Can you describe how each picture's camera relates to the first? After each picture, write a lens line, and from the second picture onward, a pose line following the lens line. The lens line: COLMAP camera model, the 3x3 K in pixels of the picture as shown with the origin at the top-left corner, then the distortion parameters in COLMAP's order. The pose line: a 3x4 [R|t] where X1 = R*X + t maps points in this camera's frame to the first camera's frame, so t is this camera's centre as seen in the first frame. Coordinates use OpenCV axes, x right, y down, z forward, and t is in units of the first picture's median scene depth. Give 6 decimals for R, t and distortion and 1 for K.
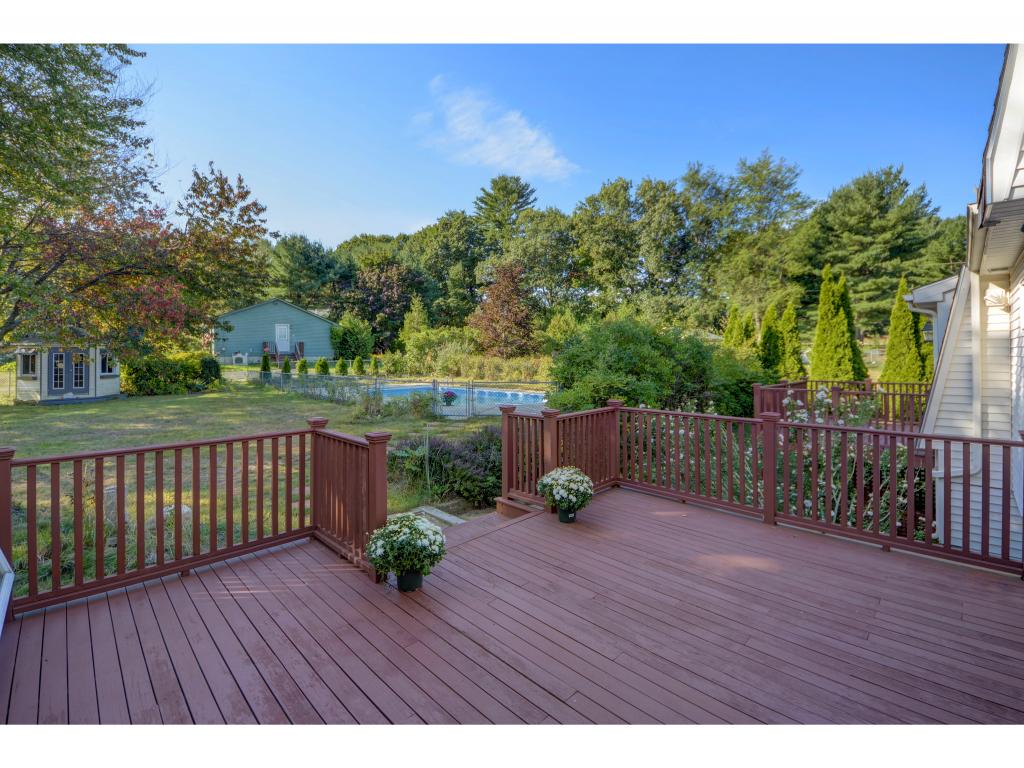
lens RADIAL K [[445.4, 0, 503.7], [0, 445.4, 367.2], [0, 0, 1]] dist [0.004846, -0.000210]
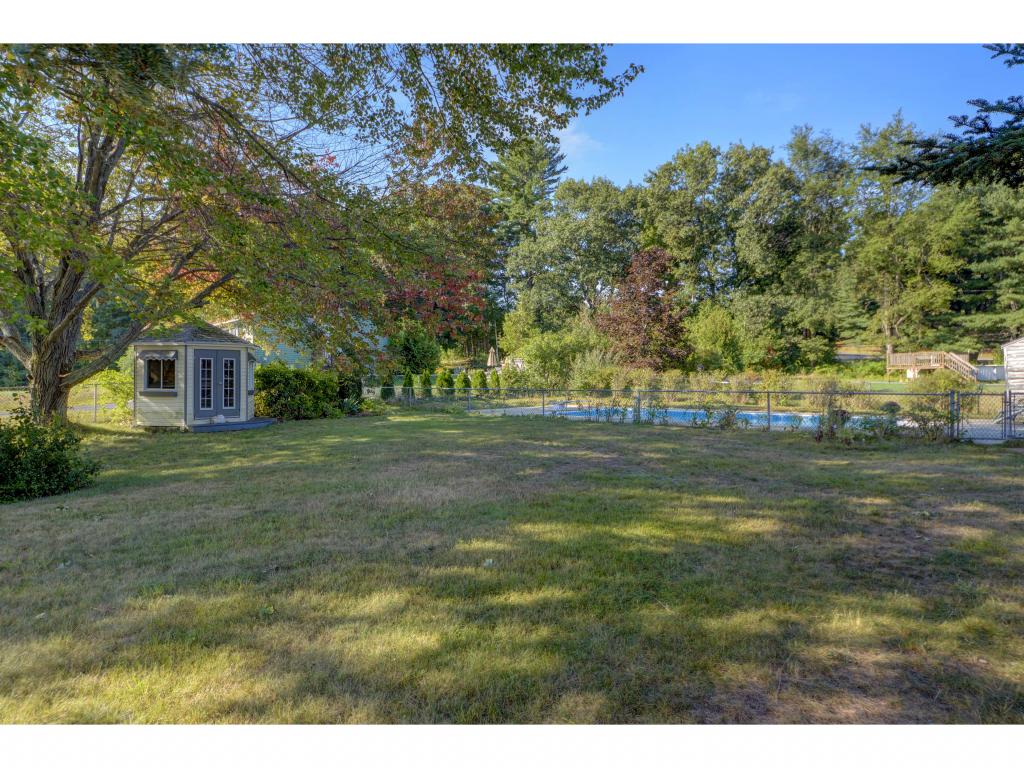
lens RADIAL K [[581.6, 0, 517.7], [0, 581.6, 386.7], [0, 0, 1]] dist [-0.008776, -0.001190]
pose [[0.997938, 0.003416, 0.064089, -0.137142], [-0.003260, 0.999991, -0.002545, 0.003384], [-0.064097, 0.002331, 0.997941, 0.019507]]
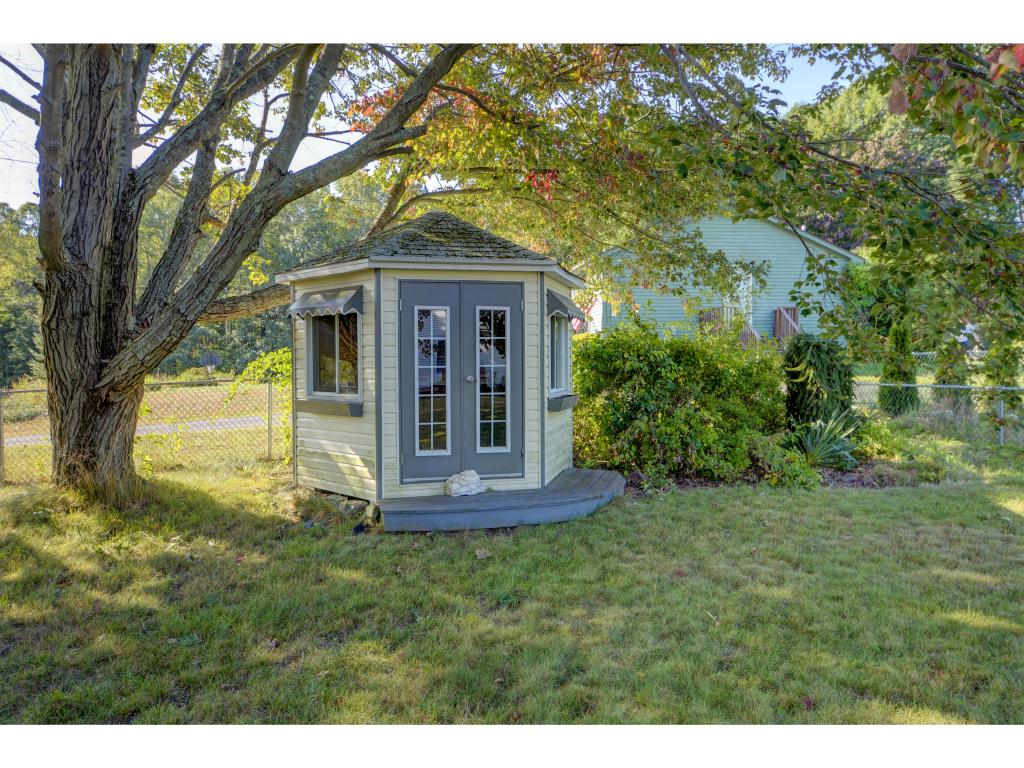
lens RADIAL K [[852.7, 0, 517.4], [0, 852.7, 383.5], [0, 0, 1]] dist [-0.003803, -0.000704]
pose [[0.889334, 0.005178, -0.457229, -0.178112], [-0.001672, 0.999966, 0.008072, 0.001657], [0.457255, -0.006415, 0.889312, 0.146904]]
